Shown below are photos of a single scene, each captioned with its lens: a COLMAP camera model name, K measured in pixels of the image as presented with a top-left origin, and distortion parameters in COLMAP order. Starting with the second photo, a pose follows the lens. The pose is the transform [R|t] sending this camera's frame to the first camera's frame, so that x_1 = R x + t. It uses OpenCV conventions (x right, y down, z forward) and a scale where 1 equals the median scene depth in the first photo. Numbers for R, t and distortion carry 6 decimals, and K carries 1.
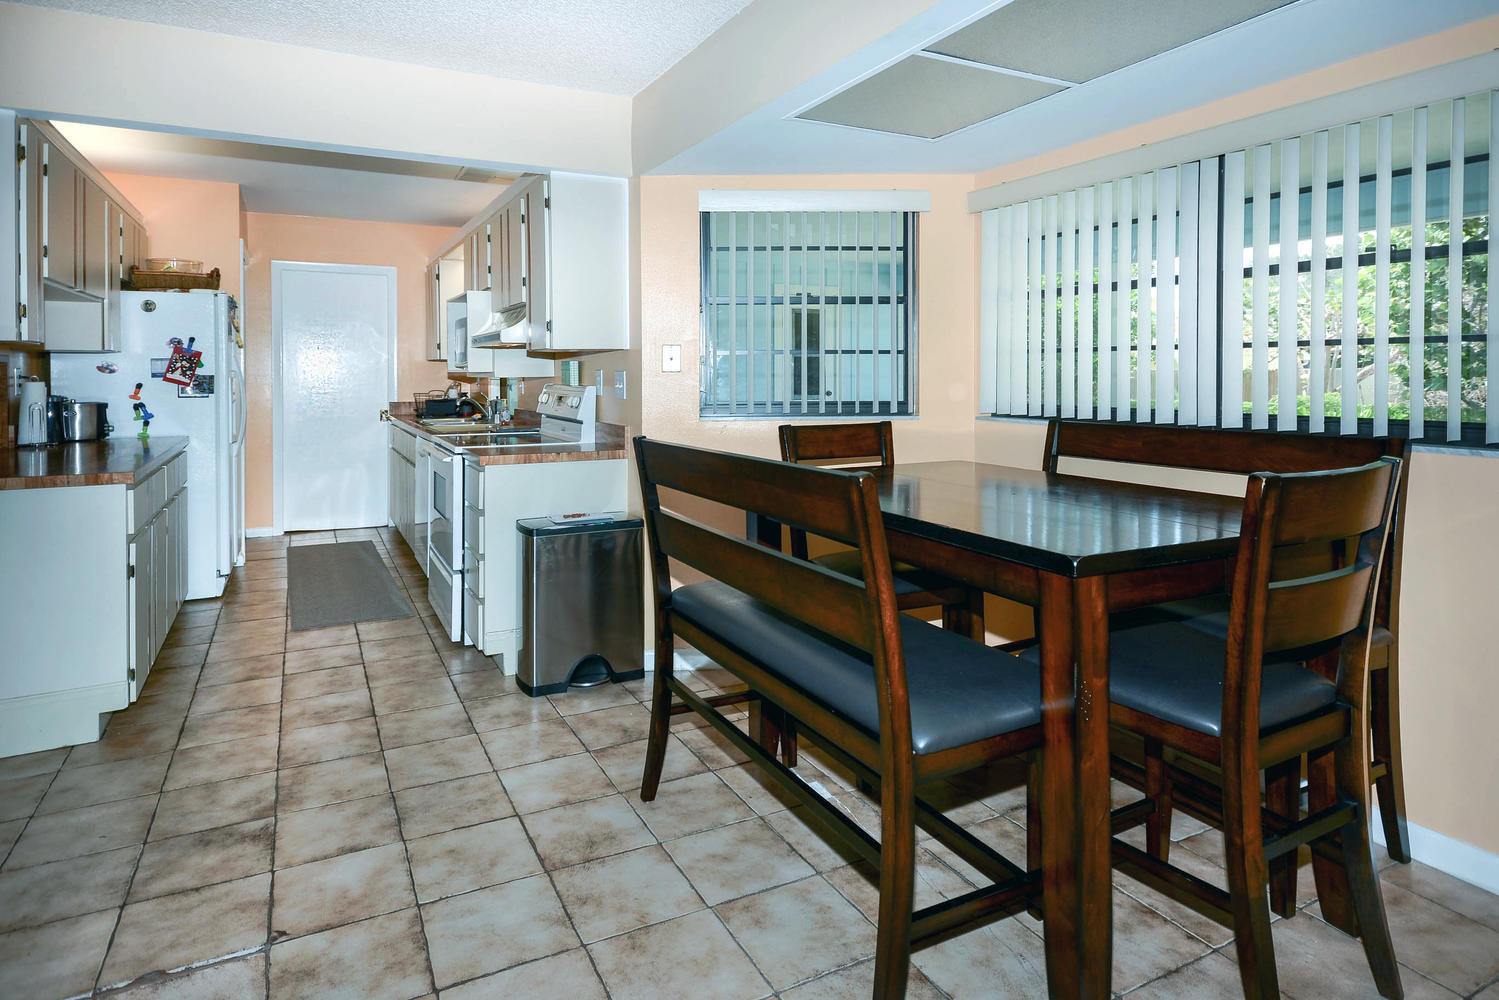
lens RADIAL K [[842.2, 0, 783.2], [0, 842.2, 477.6], [0, 0, 1]] dist [0.002375, 0.002600]
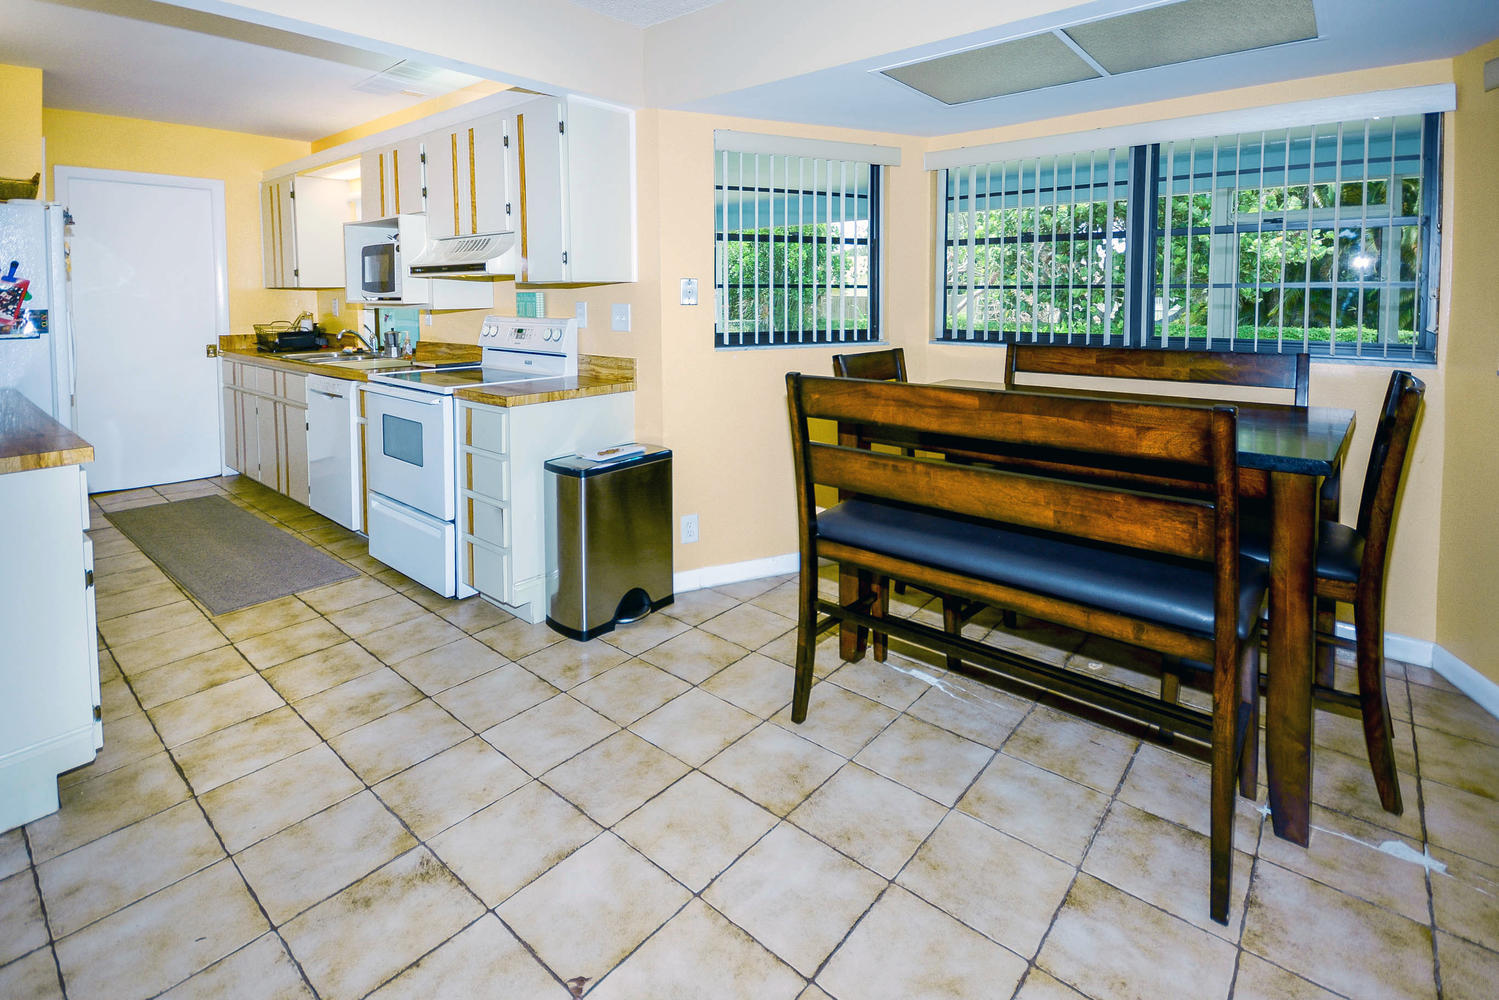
lens RADIAL K [[706.9, 0, 817.9], [0, 706.9, 401.9], [0, 0, 1]] dist [-0.000848, -0.000754]
pose [[0.919918, -0.057365, 0.387891, -0.316237], [0.048247, 0.998283, 0.033212, -0.026612], [-0.389131, -0.011838, 0.921106, 0.134287]]
